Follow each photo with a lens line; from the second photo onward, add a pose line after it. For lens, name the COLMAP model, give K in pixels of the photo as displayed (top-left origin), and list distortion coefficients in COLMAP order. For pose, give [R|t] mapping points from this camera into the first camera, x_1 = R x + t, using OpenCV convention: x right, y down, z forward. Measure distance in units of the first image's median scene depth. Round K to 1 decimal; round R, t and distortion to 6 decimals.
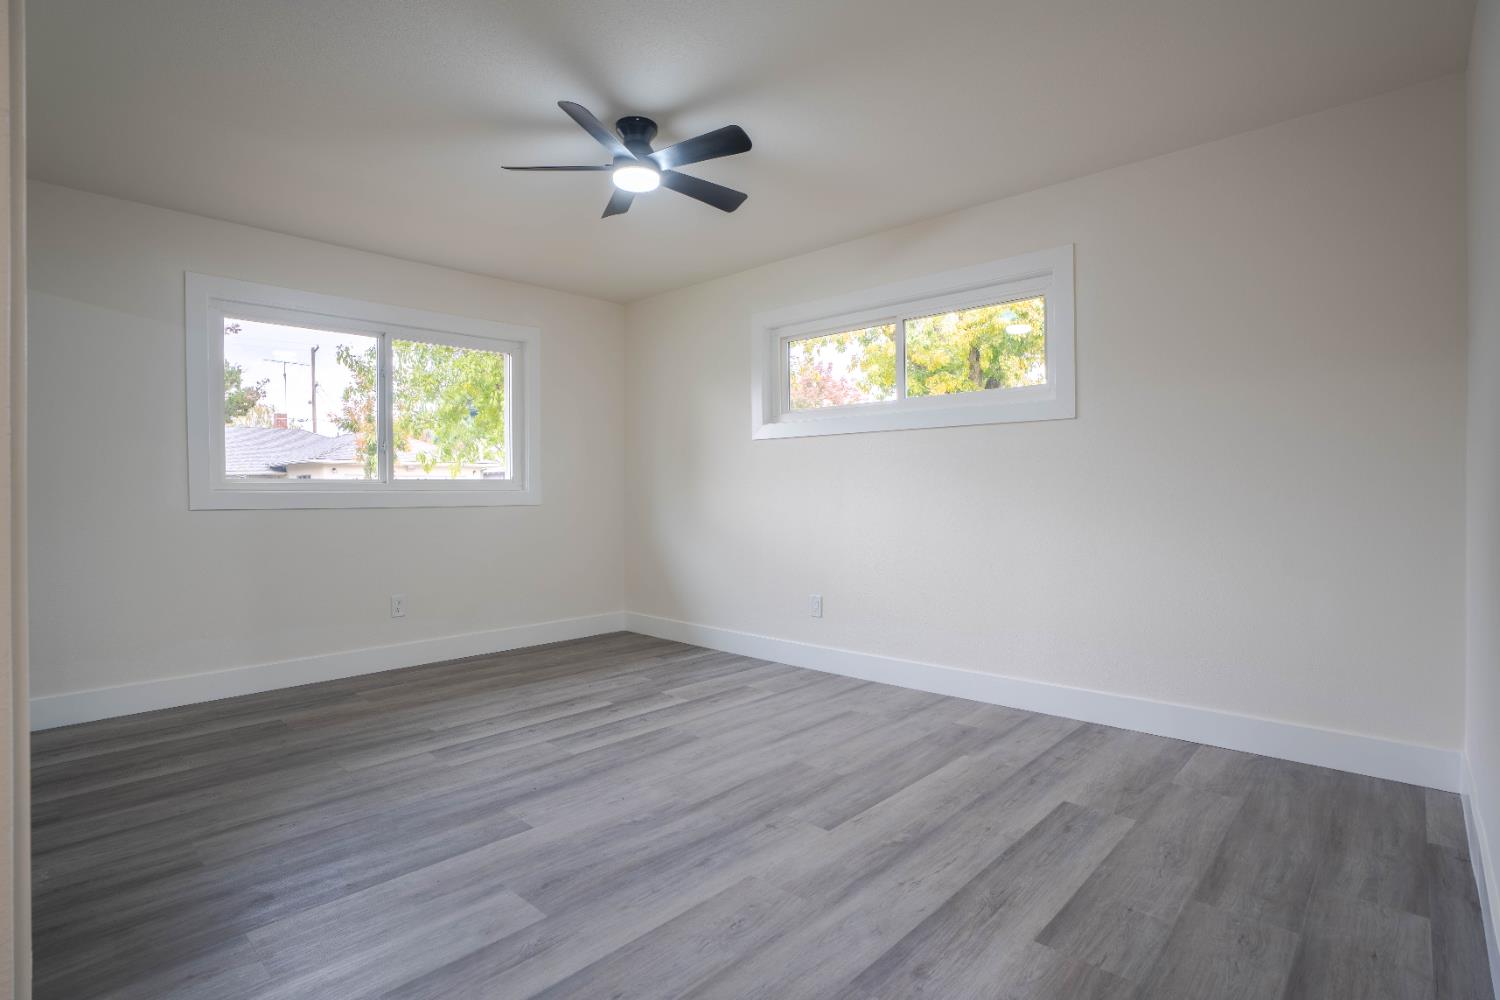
lens RADIAL K [[716.1, 0, 737.7], [0, 716.1, 503.5], [0, 0, 1]] dist [-0.045932, 0.003757]
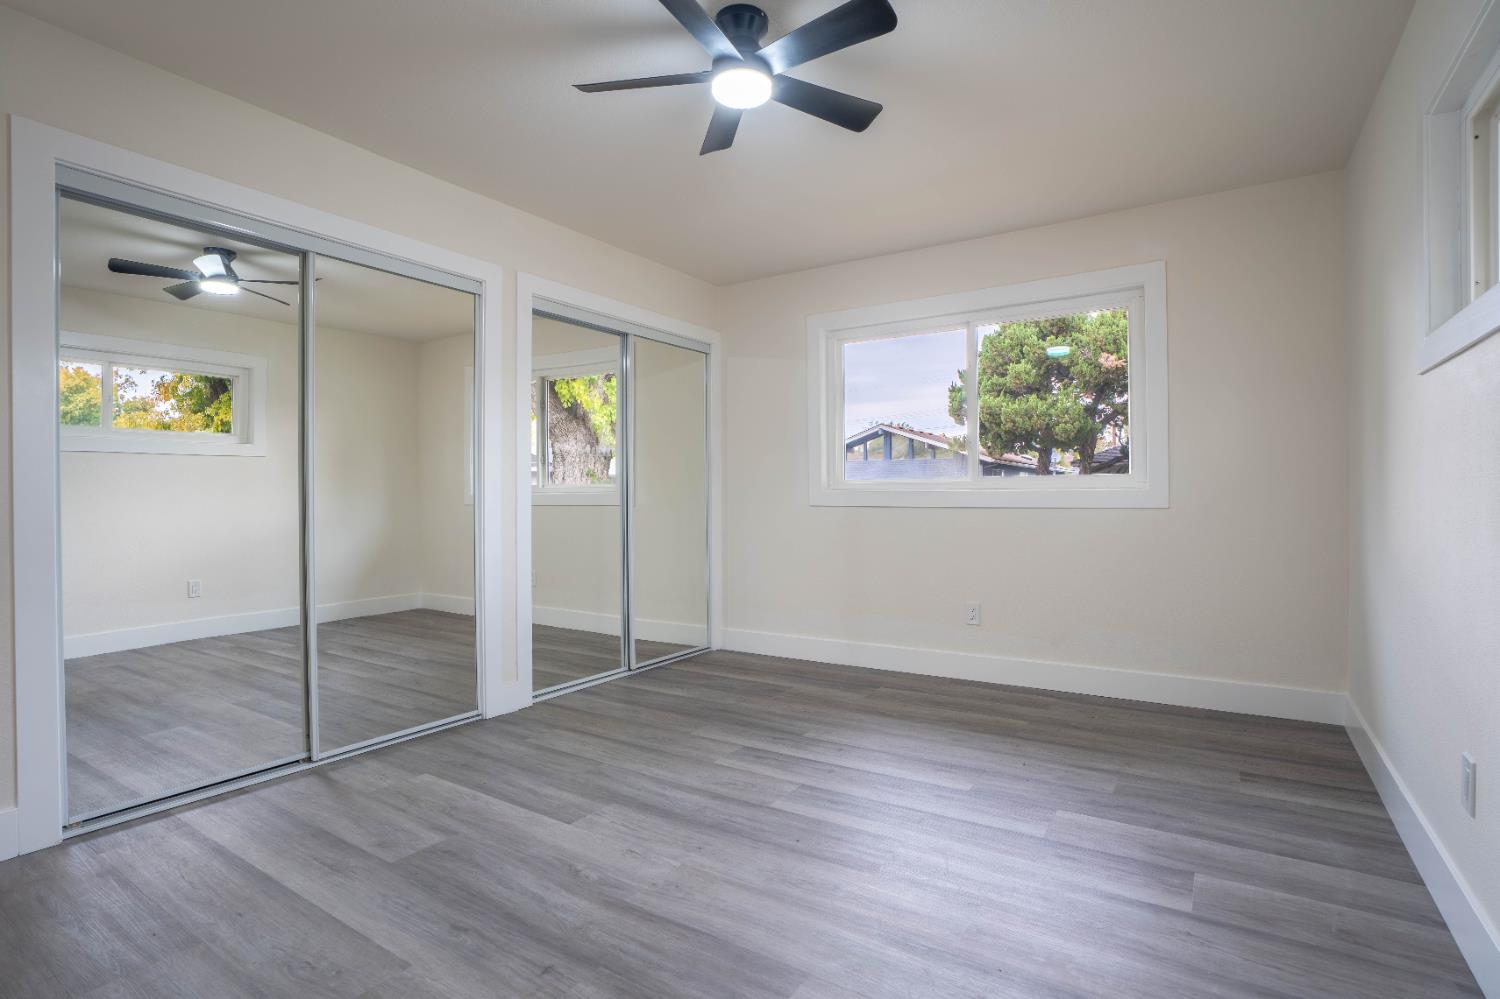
lens RADIAL K [[716.1, 0, 739.5], [0, 716.1, 498.3], [0, 0, 1]] dist [-0.045932, 0.003757]
pose [[0.201482, 0.005968, -0.979474, 0.643739], [-0.011240, 0.999930, 0.003780, -0.010734], [0.979428, 0.010248, 0.201535, 0.890367]]
